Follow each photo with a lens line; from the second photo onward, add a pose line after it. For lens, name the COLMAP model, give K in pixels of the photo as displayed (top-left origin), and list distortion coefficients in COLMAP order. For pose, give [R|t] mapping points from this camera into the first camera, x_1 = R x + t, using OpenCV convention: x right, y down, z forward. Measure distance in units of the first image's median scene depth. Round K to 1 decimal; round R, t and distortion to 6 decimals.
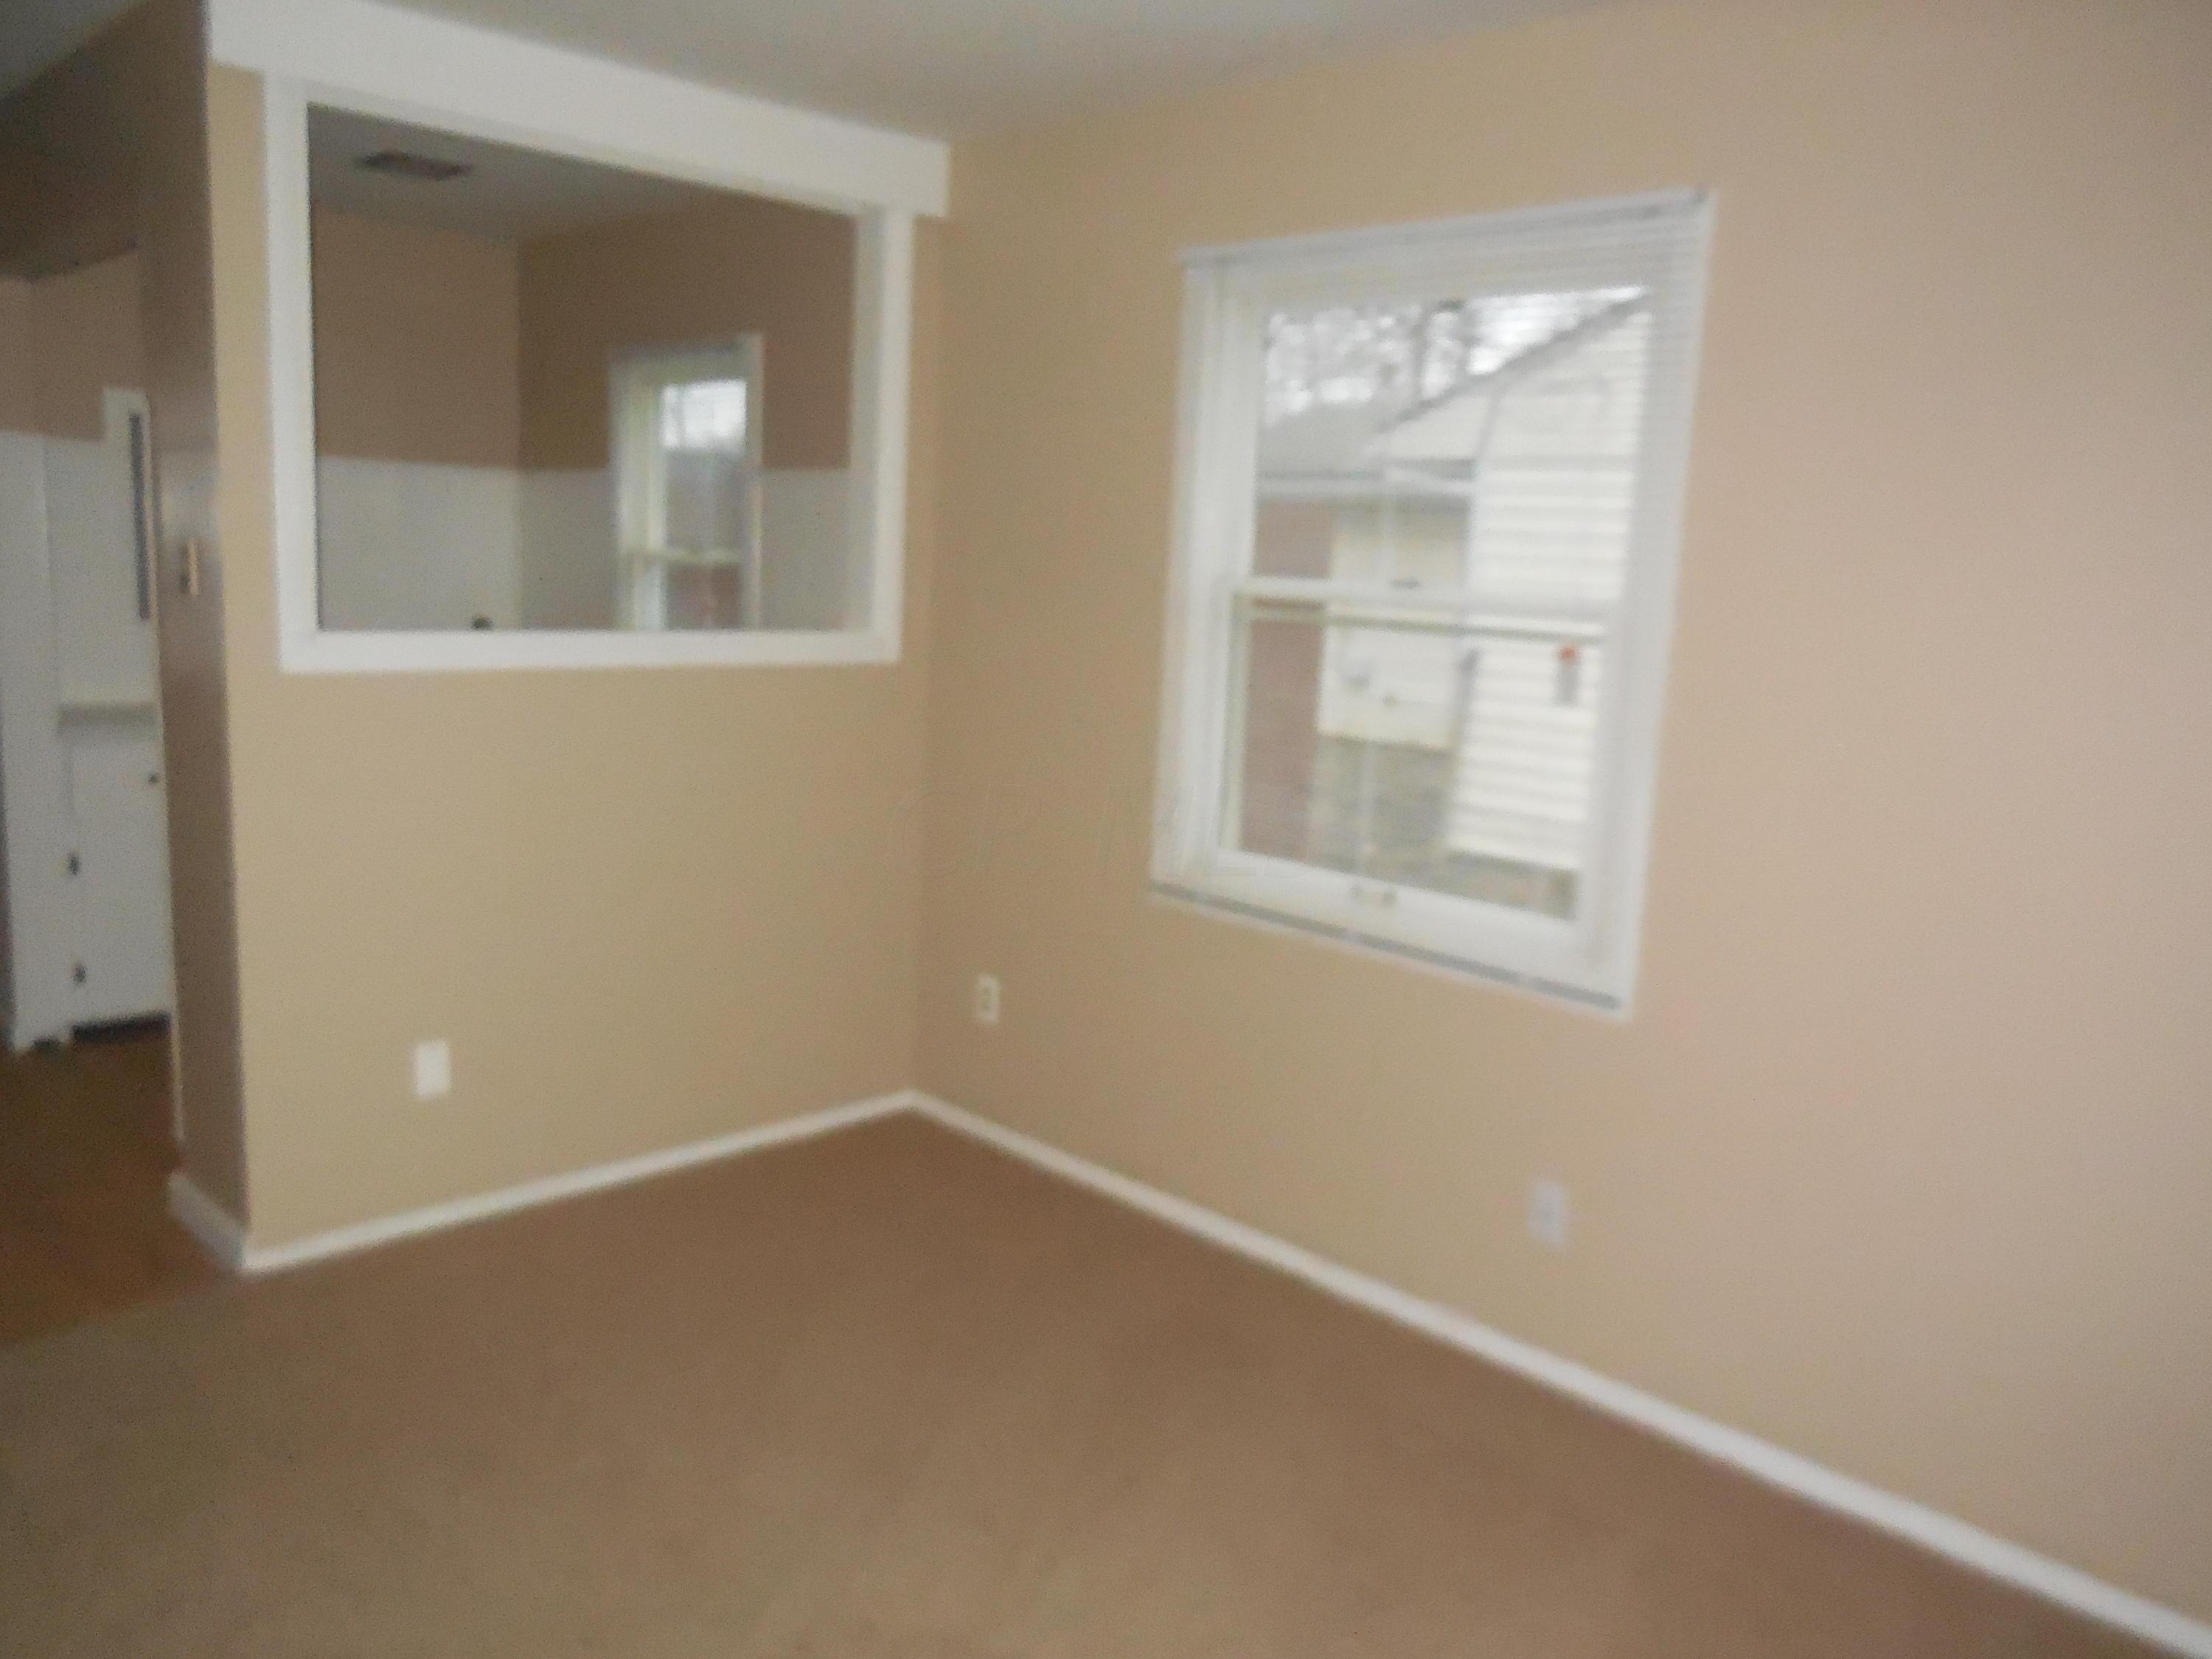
lens RADIAL K [[1671.5, 0, 1103.4], [0, 1671.5, 864.9], [0, 0, 1]] dist [-0.008202, -0.001293]
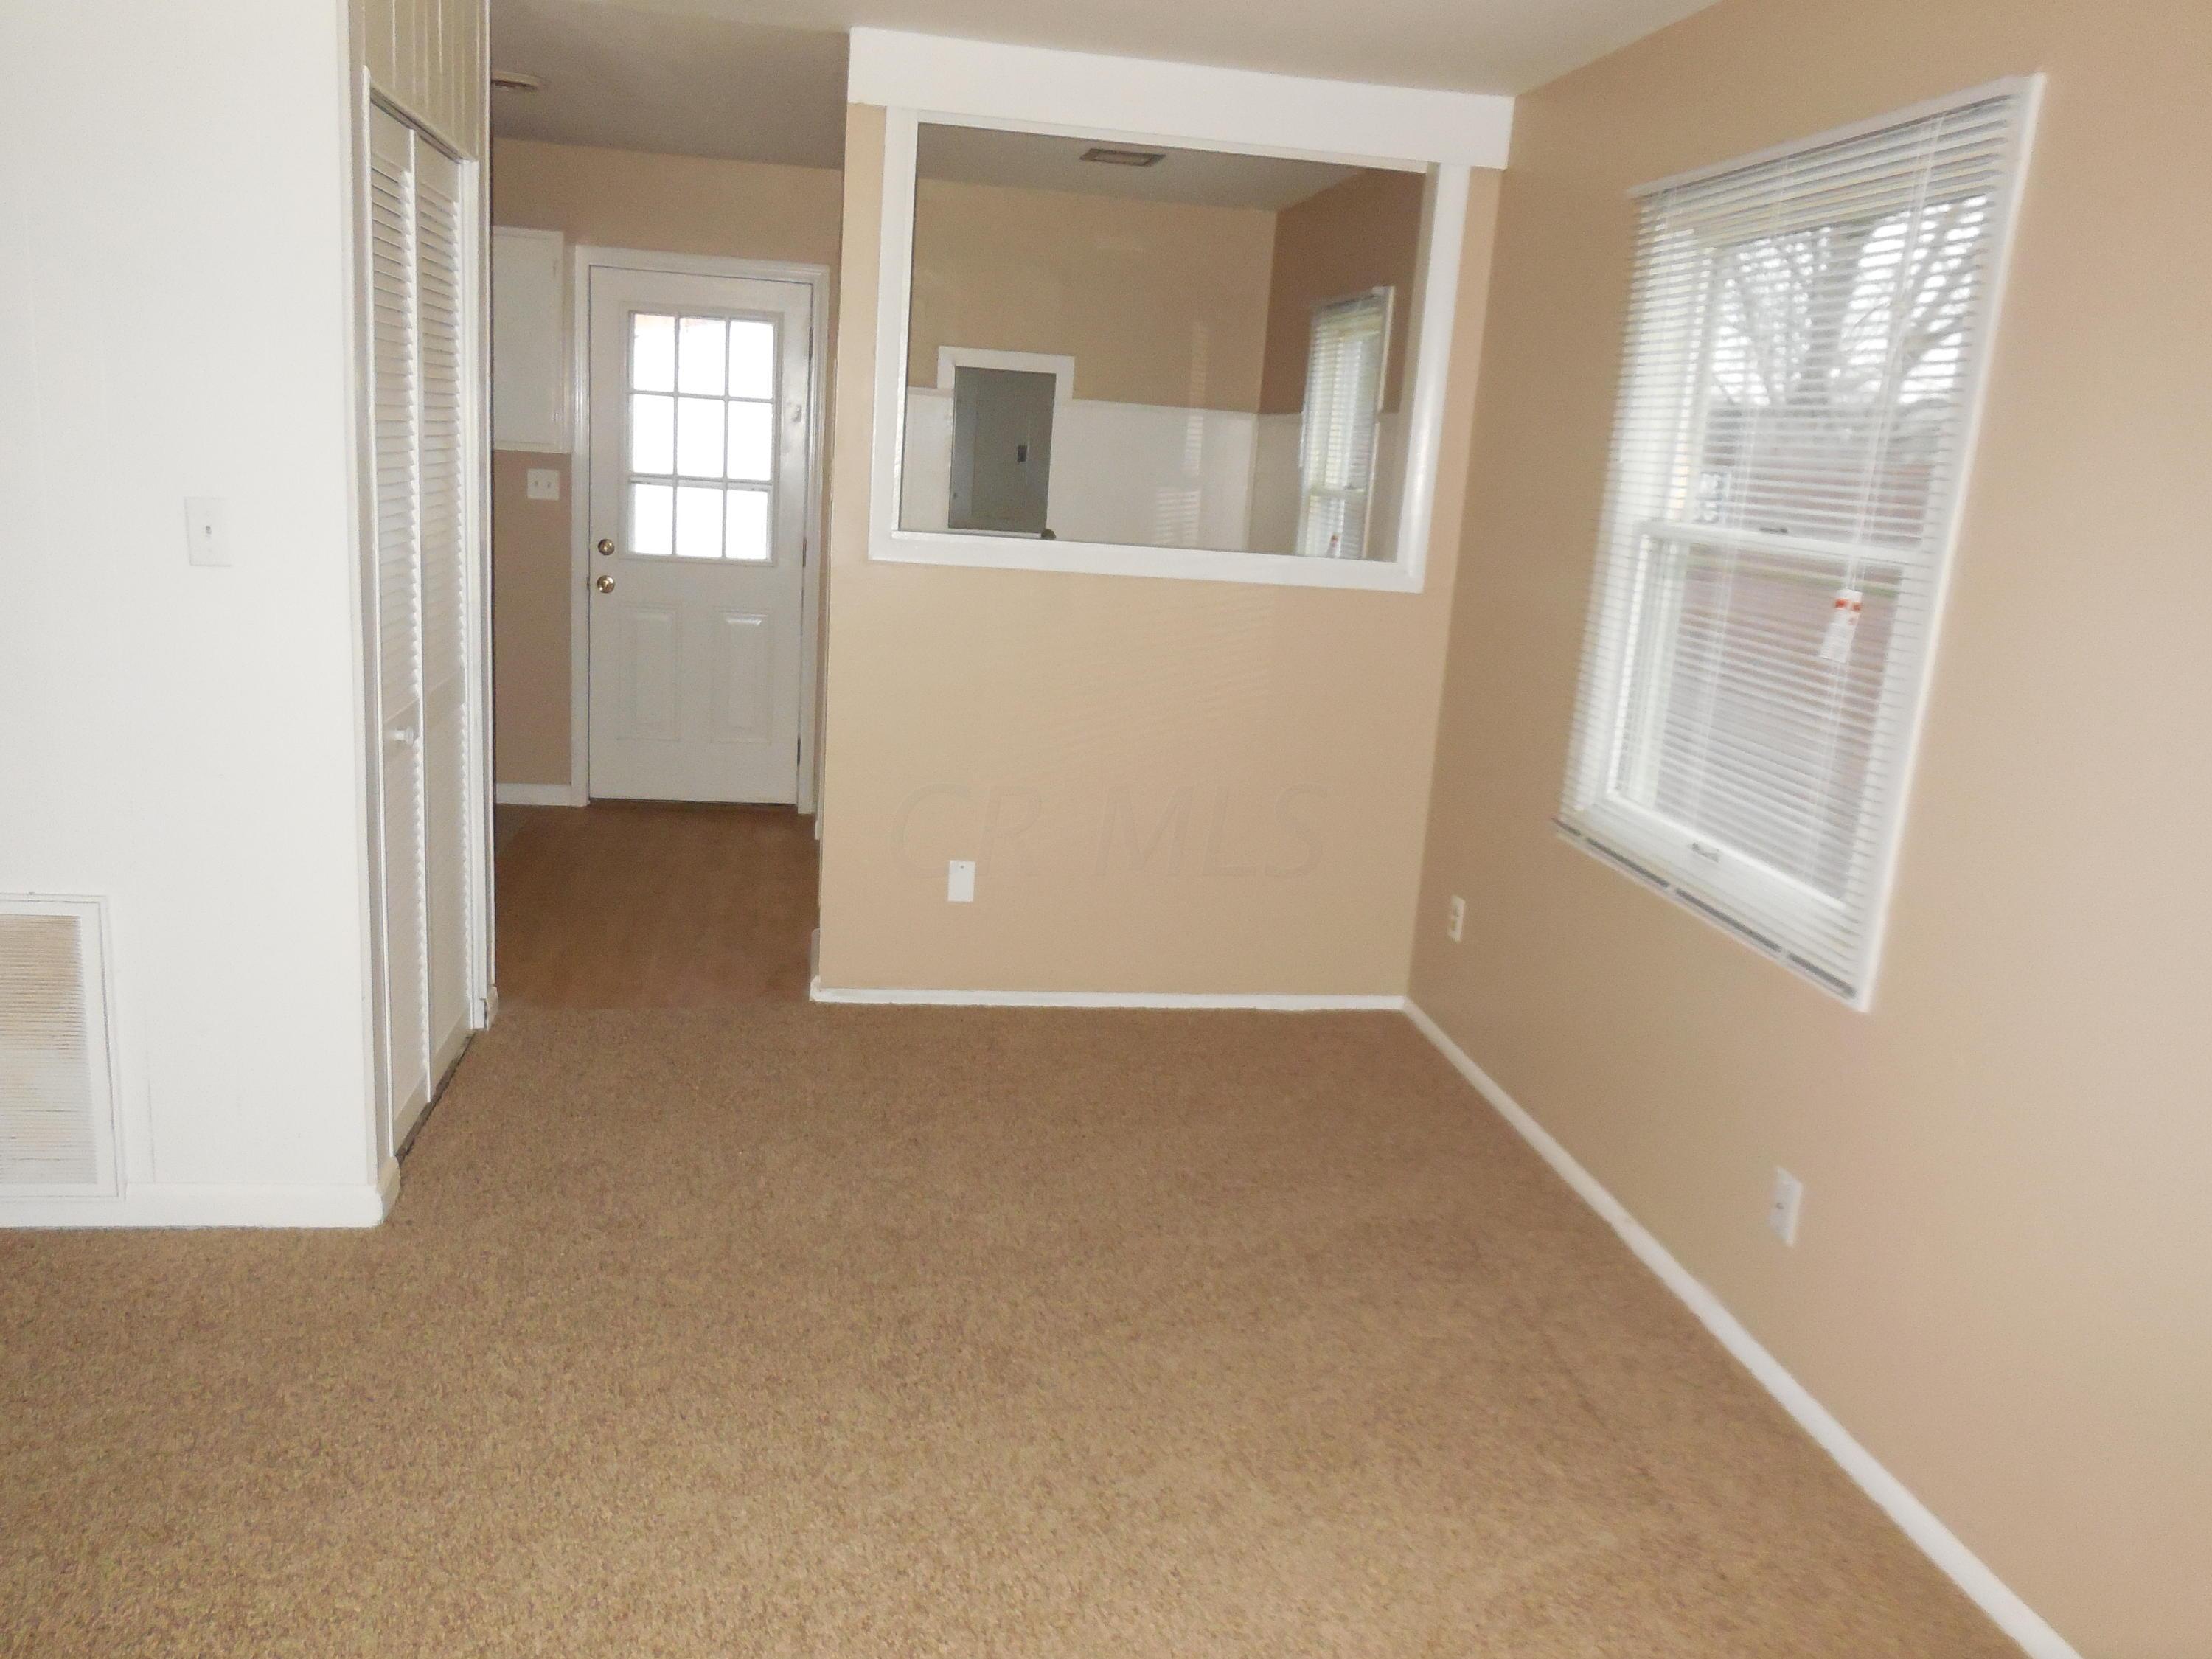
lens RADIAL K [[1673.8, 0, 1107.0], [0, 1673.8, 821.0], [0, 0, 1]] dist [-0.001852, 0.004846]
pose [[0.818493, 0.141435, -0.556835, 0.345111], [-0.143179, 0.988859, 0.040708, 0.009273], [0.556389, 0.046407, 0.829625, 0.010706]]
